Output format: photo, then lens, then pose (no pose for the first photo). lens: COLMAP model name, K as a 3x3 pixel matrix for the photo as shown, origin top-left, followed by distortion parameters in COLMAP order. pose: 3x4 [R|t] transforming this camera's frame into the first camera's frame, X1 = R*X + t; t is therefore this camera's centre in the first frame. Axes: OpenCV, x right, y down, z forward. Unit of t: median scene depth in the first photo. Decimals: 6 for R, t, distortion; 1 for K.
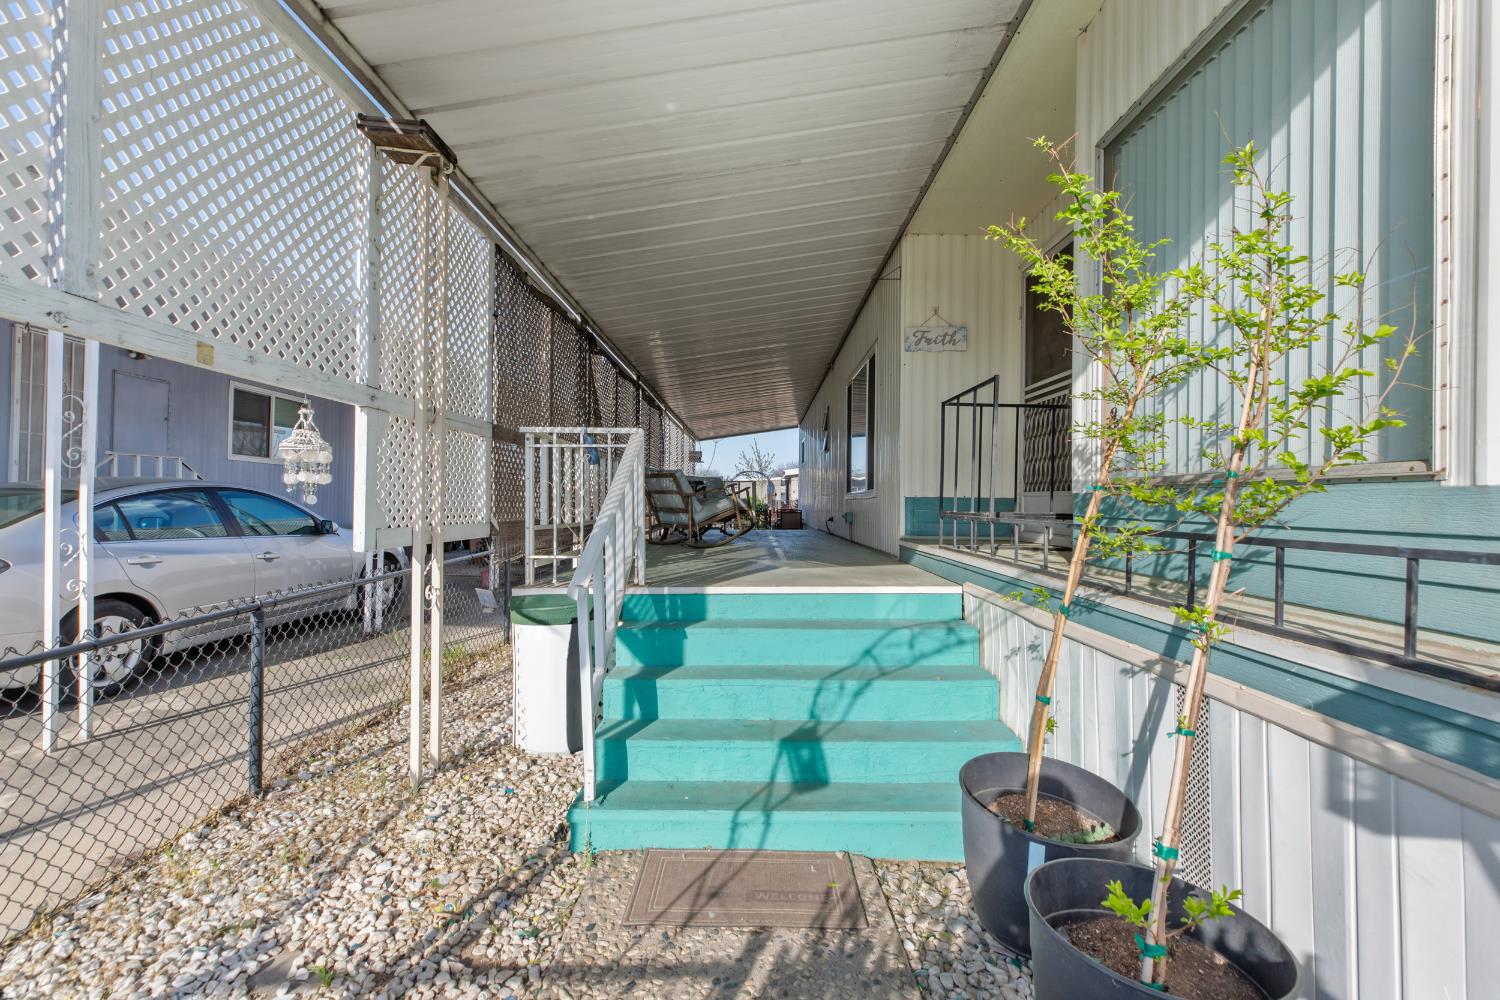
lens RADIAL K [[681.0, 0, 752.5], [0, 681.0, 500.2], [0, 0, 1]] dist [-0.000935, -0.000400]
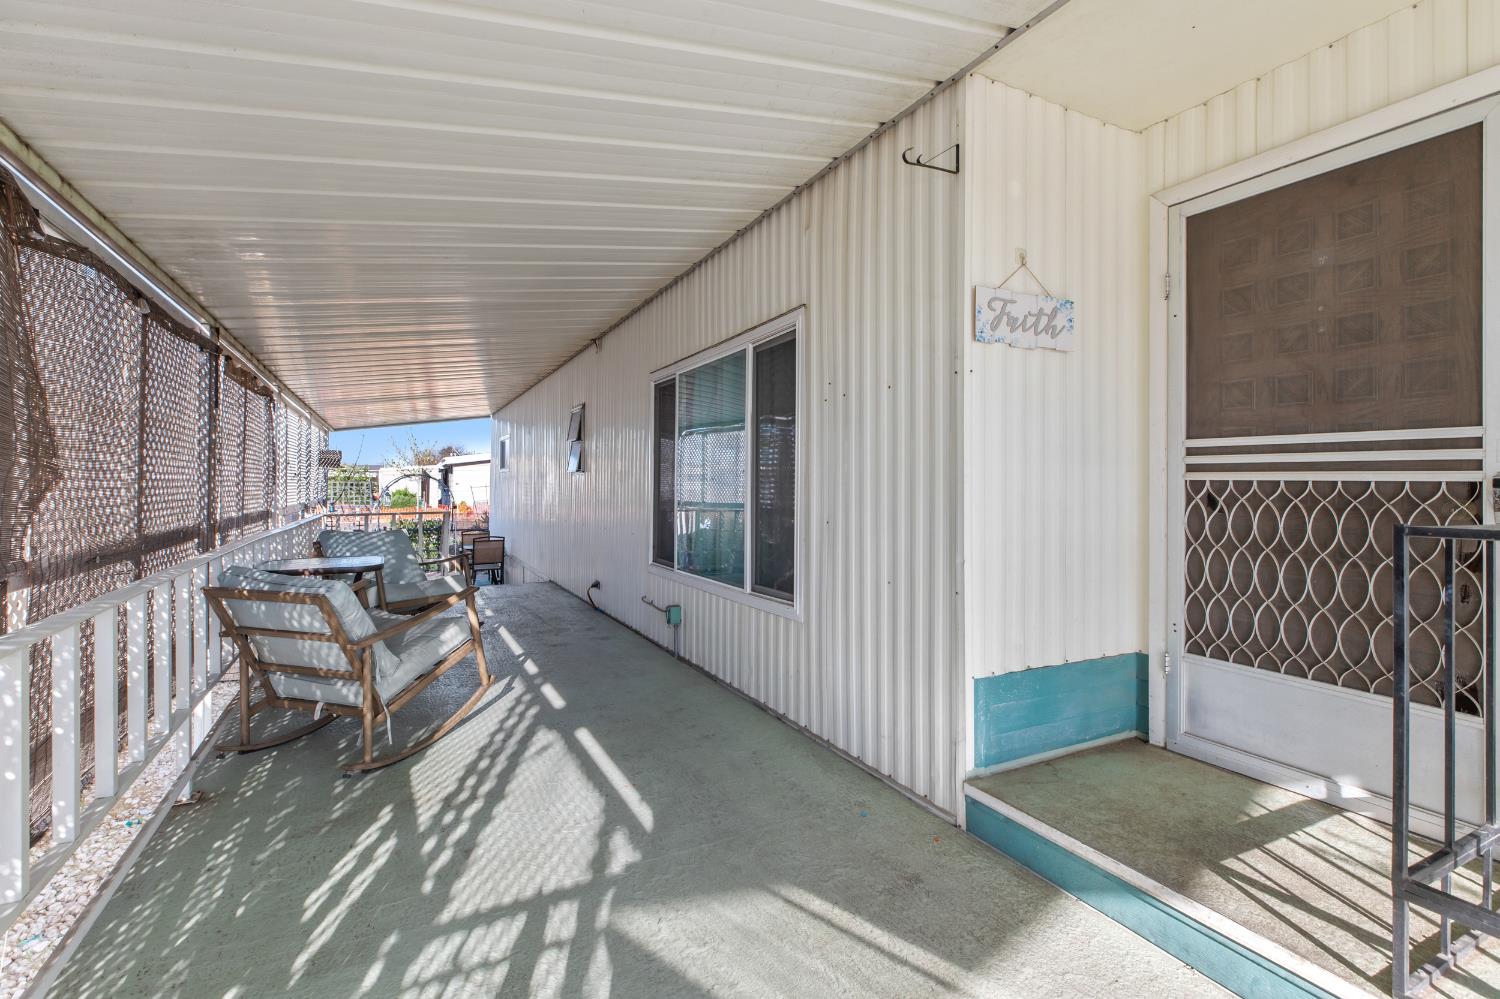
lens RADIAL K [[681.0, 0, 751.4], [0, 681.0, 486.5], [0, 0, 1]] dist [-0.000935, -0.000400]
pose [[0.882983, -0.002132, 0.469400, -0.078304], [-0.002126, 0.999961, 0.008540, -0.099880], [-0.469400, -0.008539, 0.882944, 0.526693]]
